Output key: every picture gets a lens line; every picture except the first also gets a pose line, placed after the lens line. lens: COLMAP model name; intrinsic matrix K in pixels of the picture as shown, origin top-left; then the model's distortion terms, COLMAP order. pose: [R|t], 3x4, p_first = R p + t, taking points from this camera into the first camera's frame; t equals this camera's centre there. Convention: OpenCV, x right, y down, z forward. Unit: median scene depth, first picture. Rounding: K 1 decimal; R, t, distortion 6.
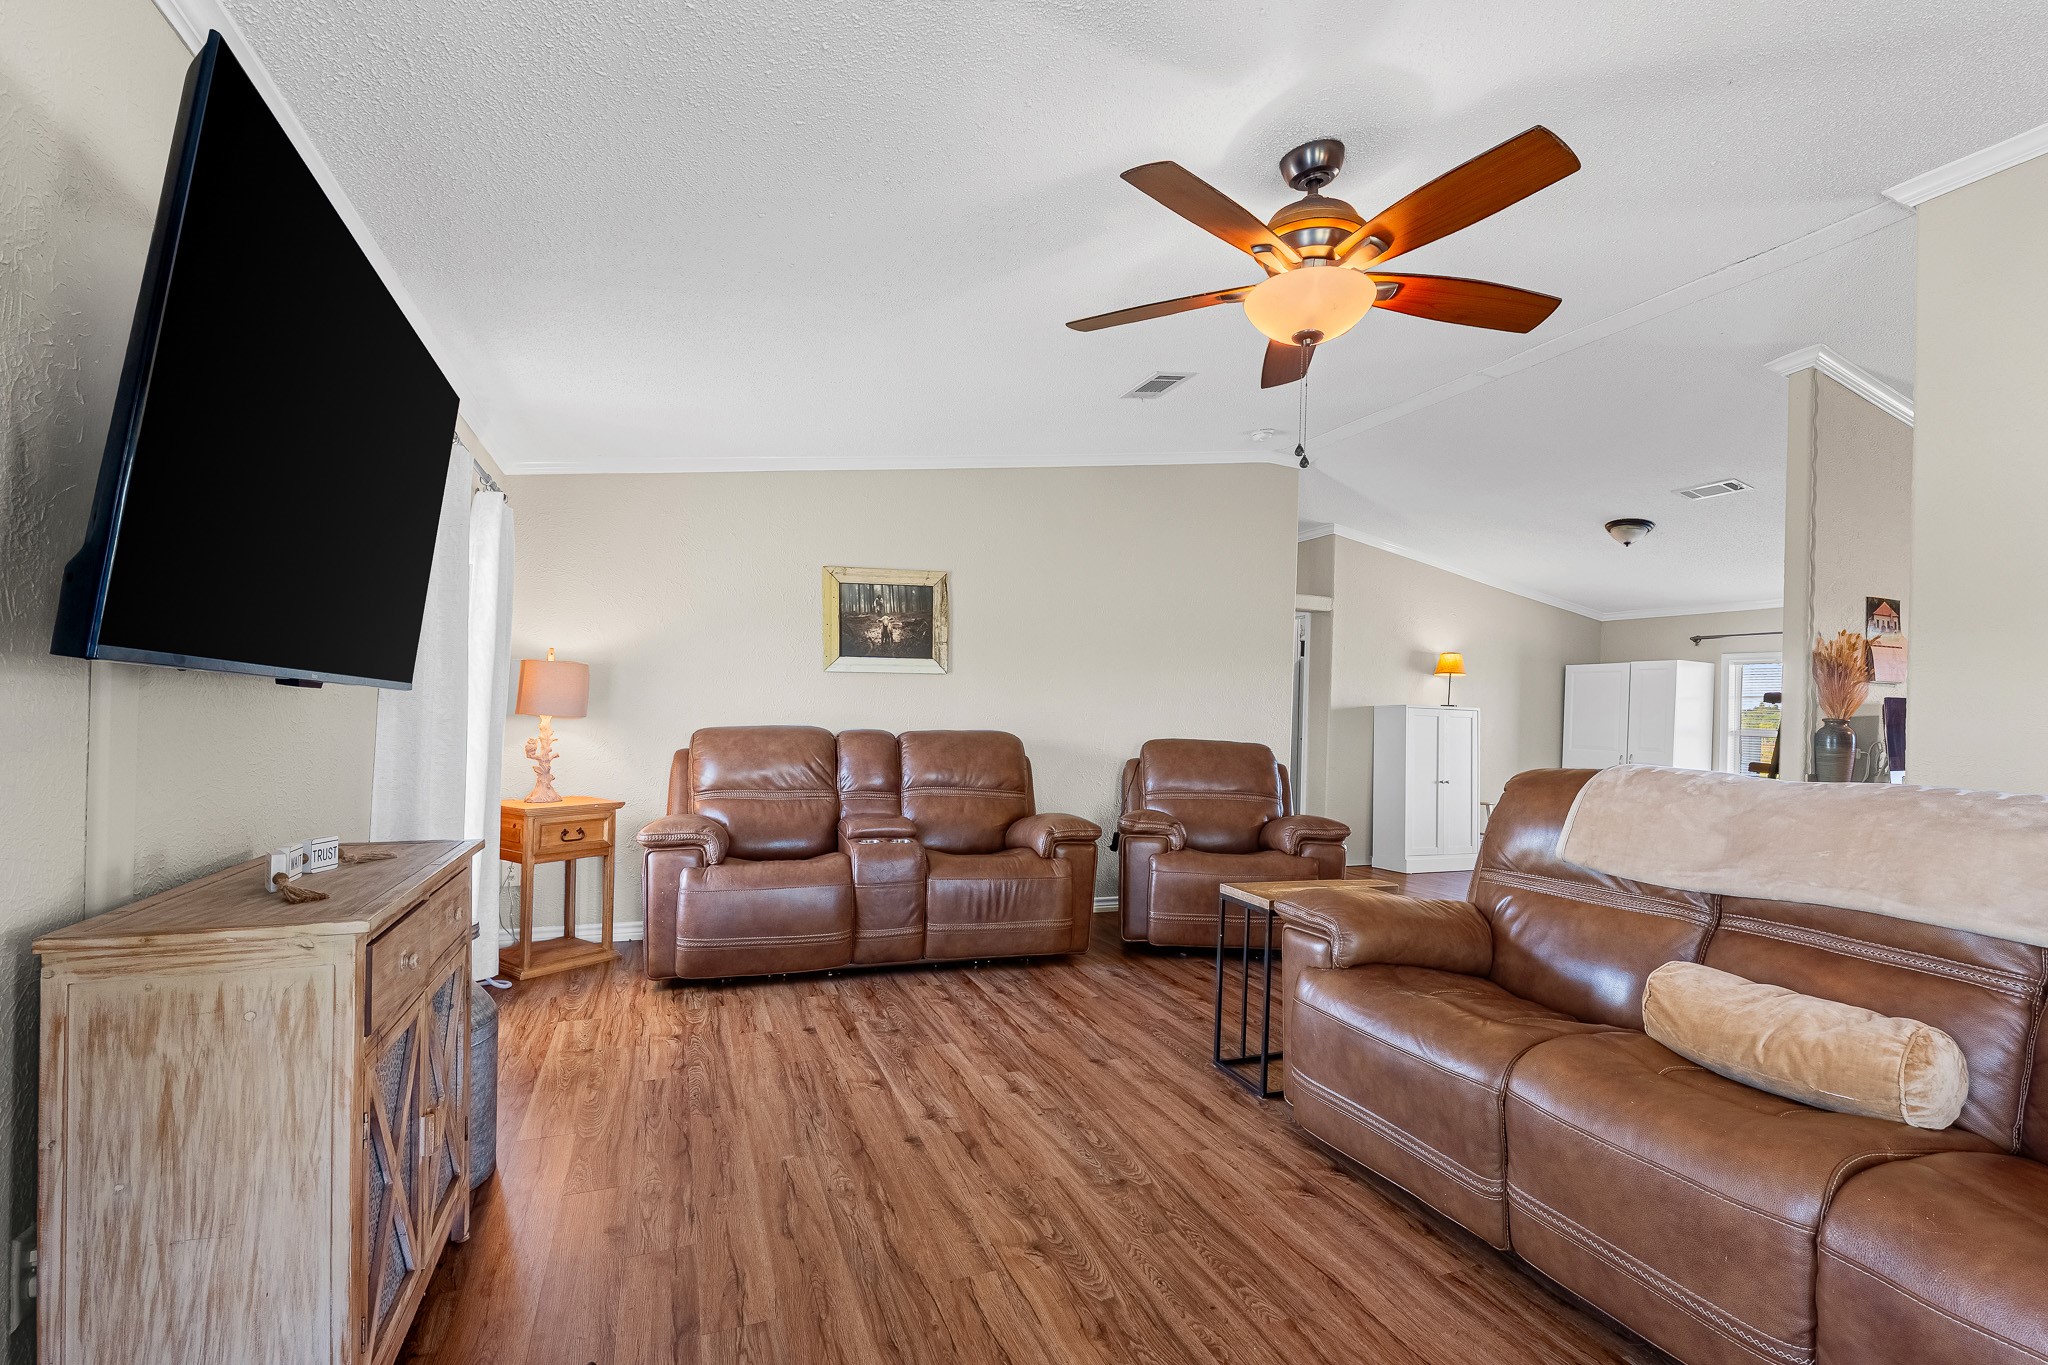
lens RADIAL K [[855.6, 0, 1059.3], [0, 855.6, 745.3], [0, 0, 1]] dist [-0.000680, -0.000102]
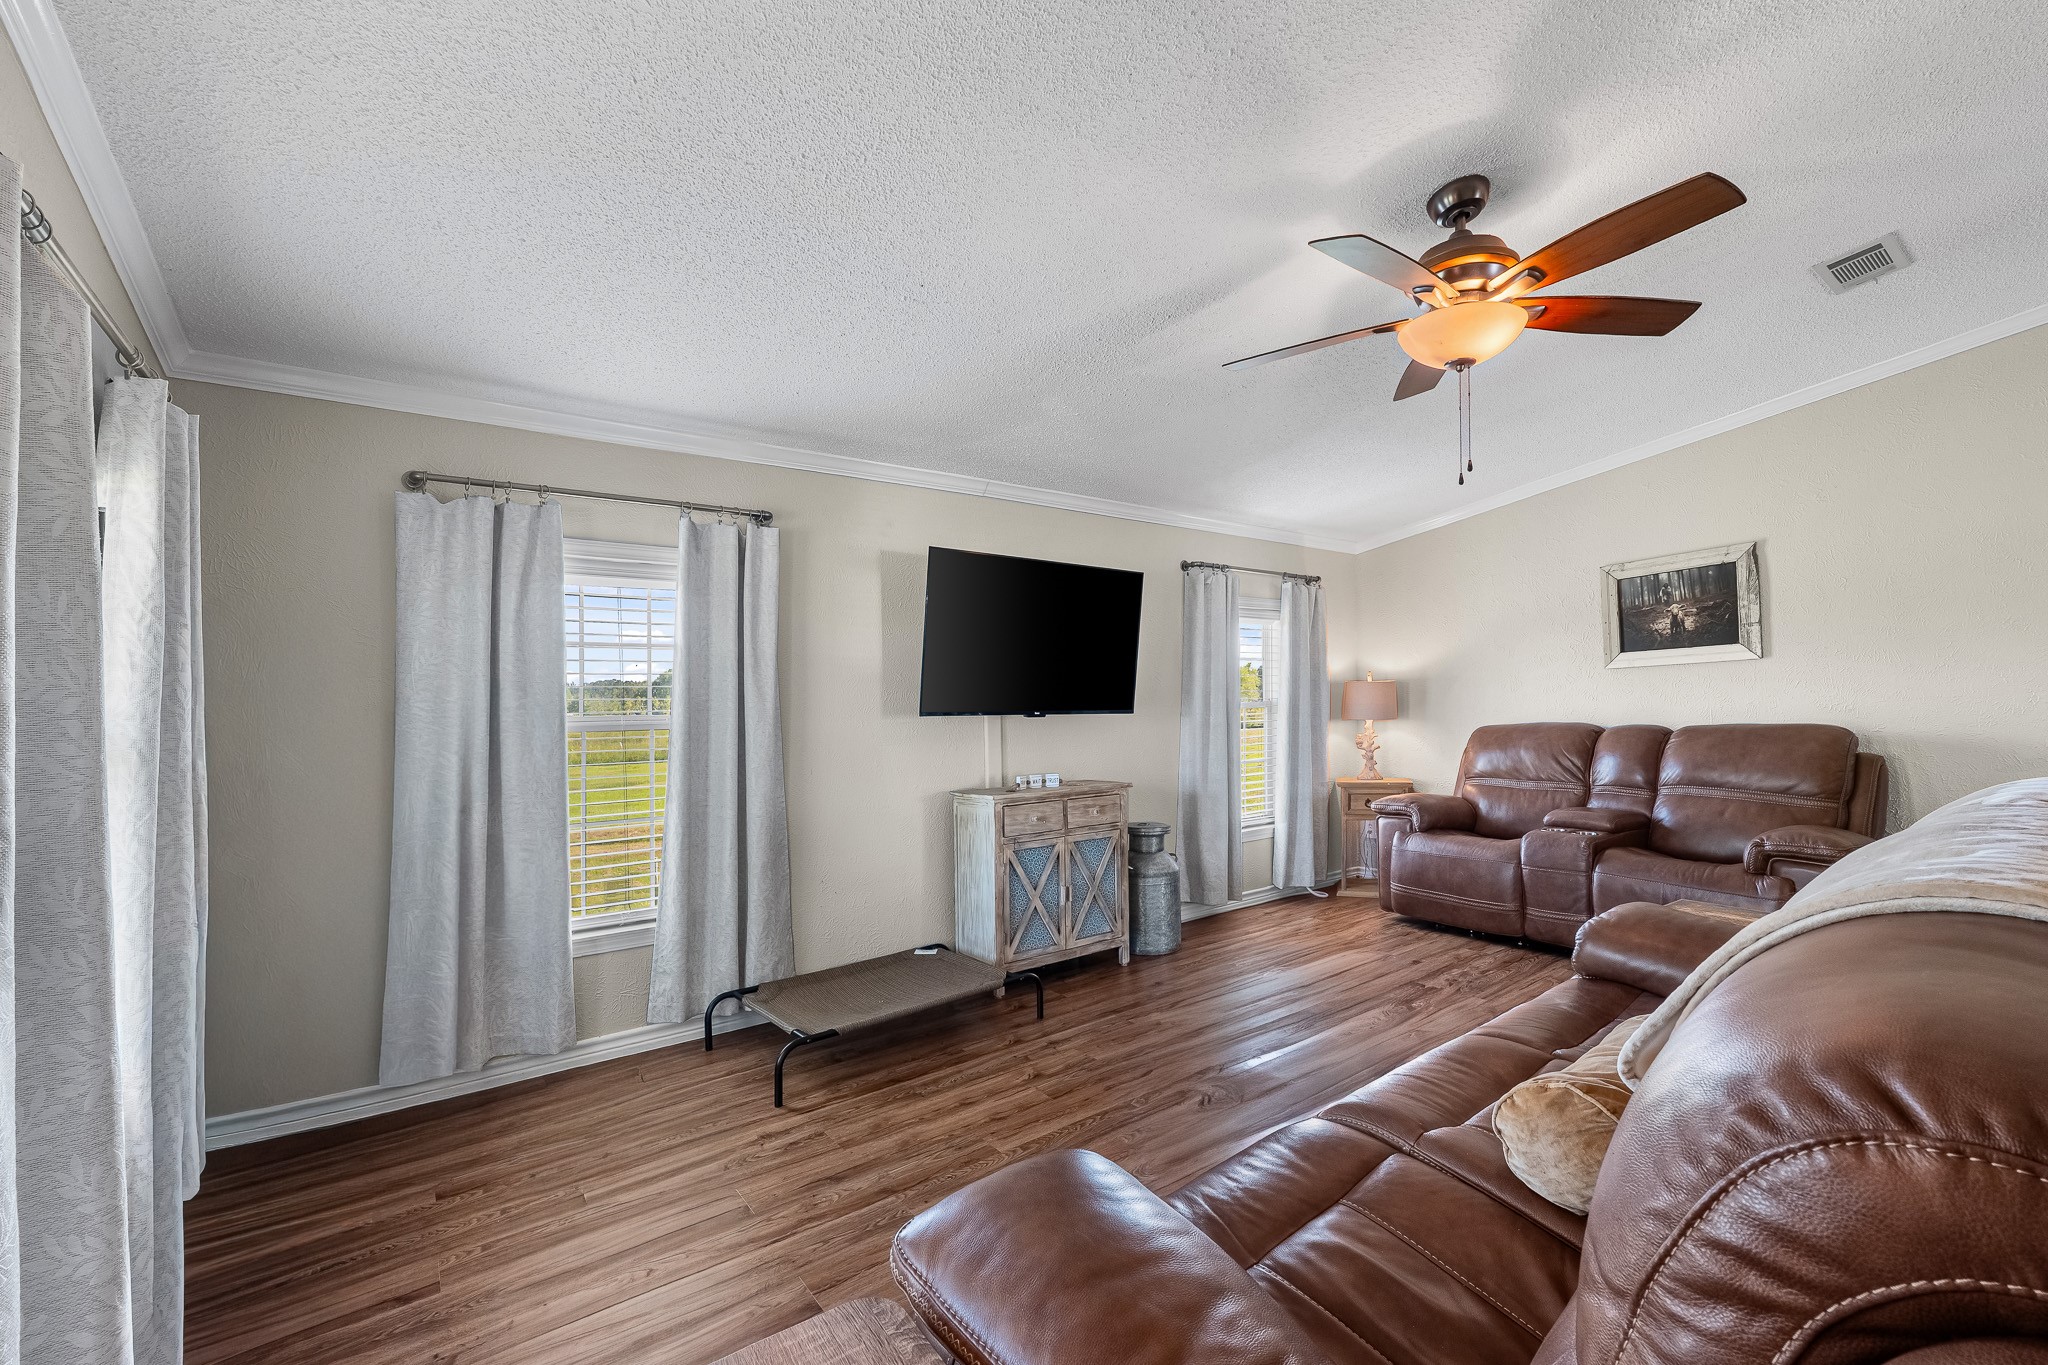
lens RADIAL K [[899.0, 0, 1018.1], [0, 899.0, 710.5], [0, 0, 1]] dist [0.001084, 0.000111]
pose [[0.234751, -0.027969, -0.971653, 0.633138], [-0.000401, 0.999583, -0.028870, -0.005014], [0.972055, 0.007167, 0.234642, 0.064942]]
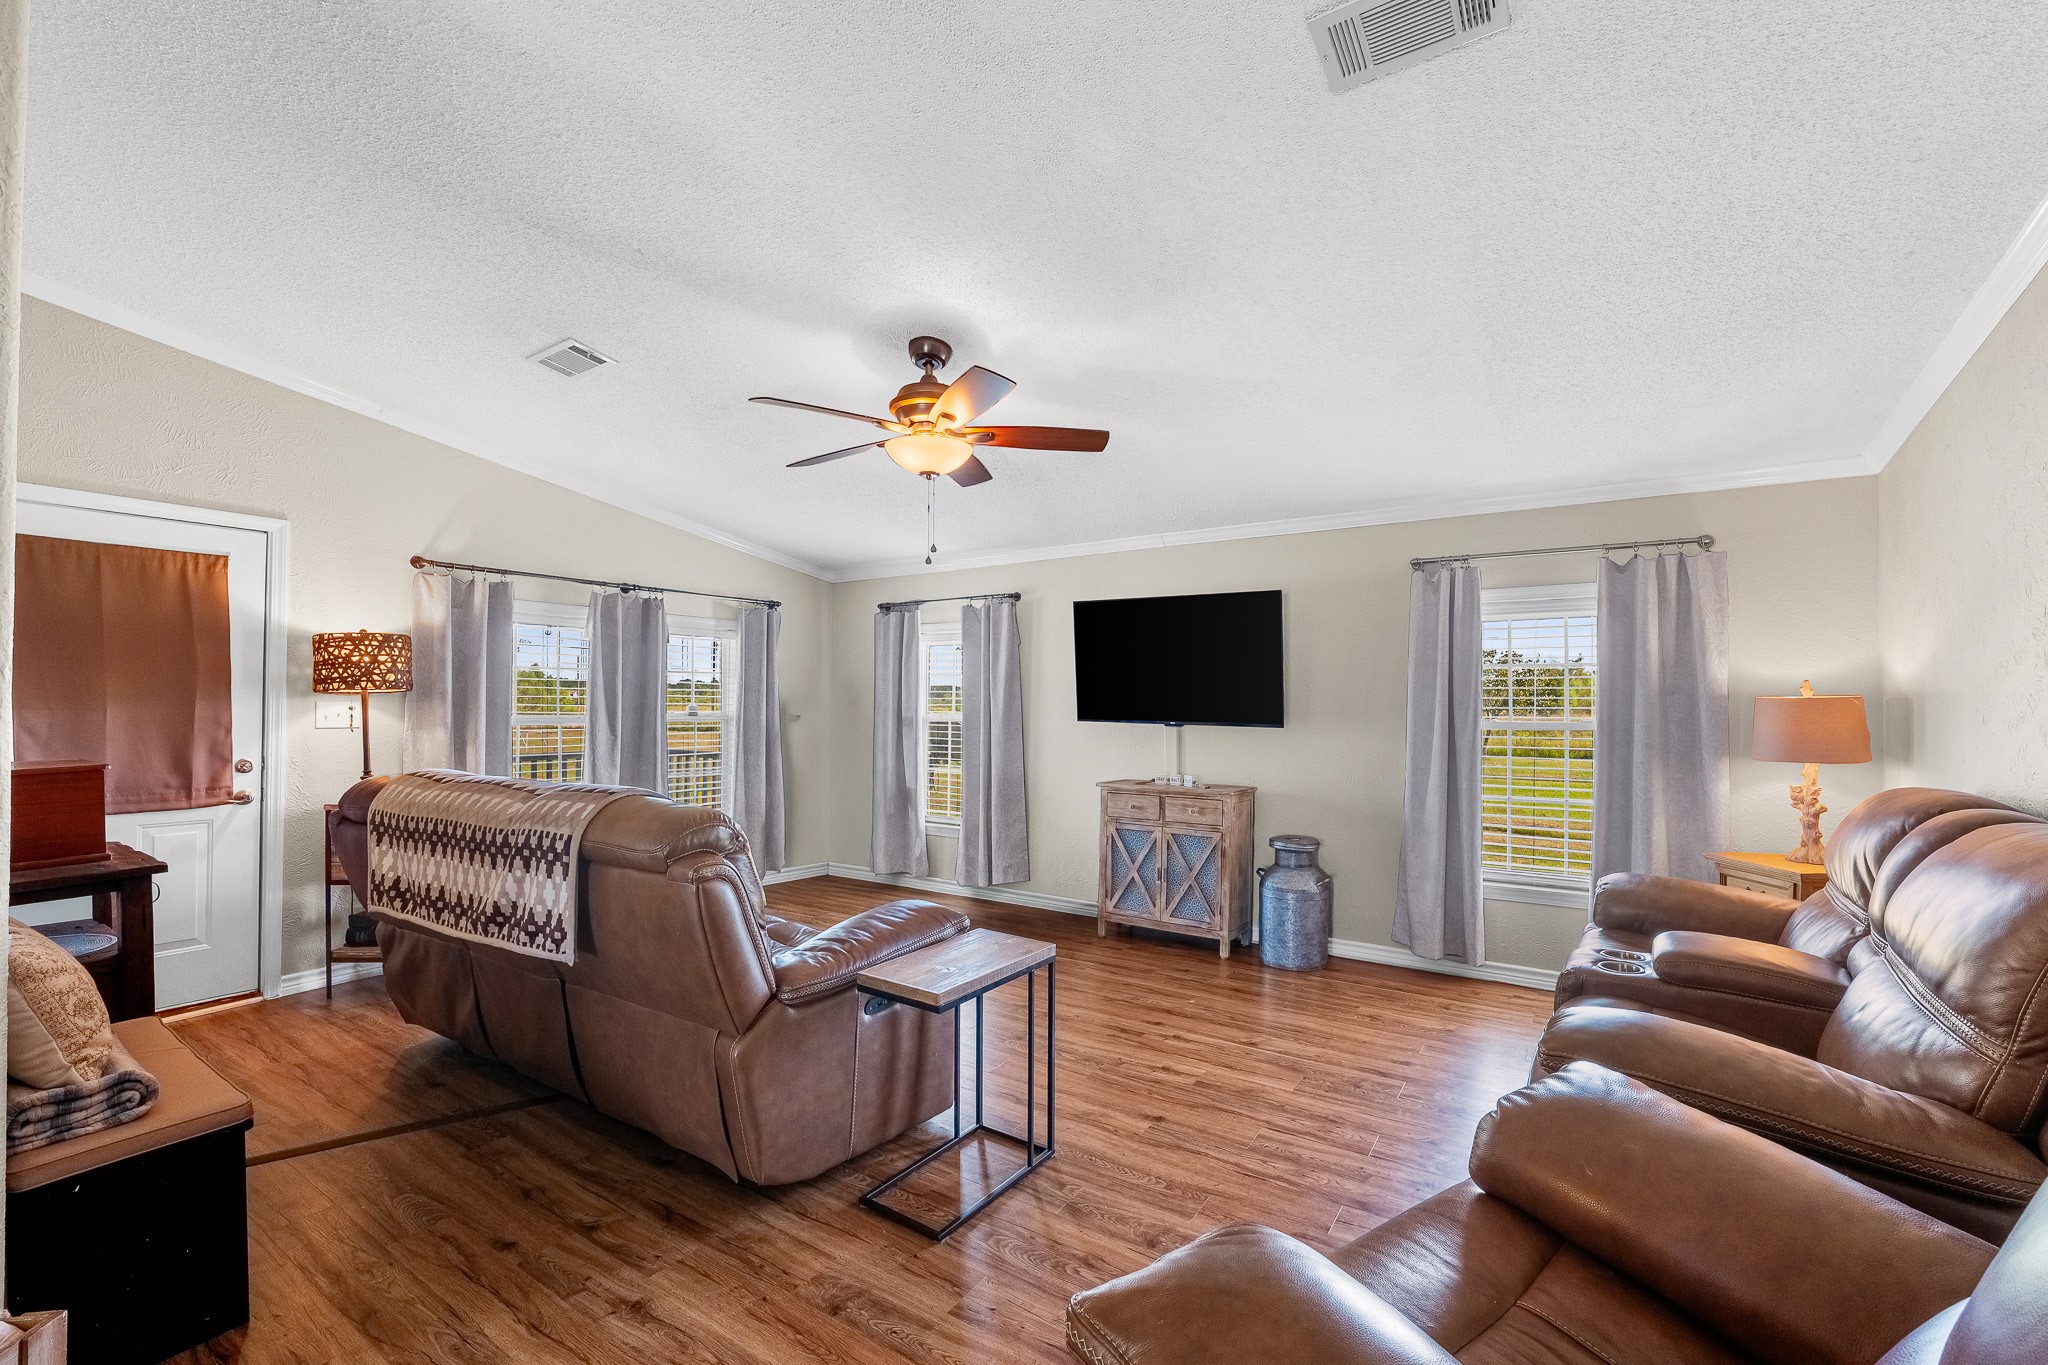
lens RADIAL K [[868.7, 0, 1021.7], [0, 868.7, 698.1], [0, 0, 1]] dist [-0.000067, -0.000126]
pose [[-0.845748, -0.034262, -0.532481, 0.461587], [-0.044107, 0.999010, 0.005775, -0.059354], [0.531756, 0.028371, -0.846422, 1.144112]]
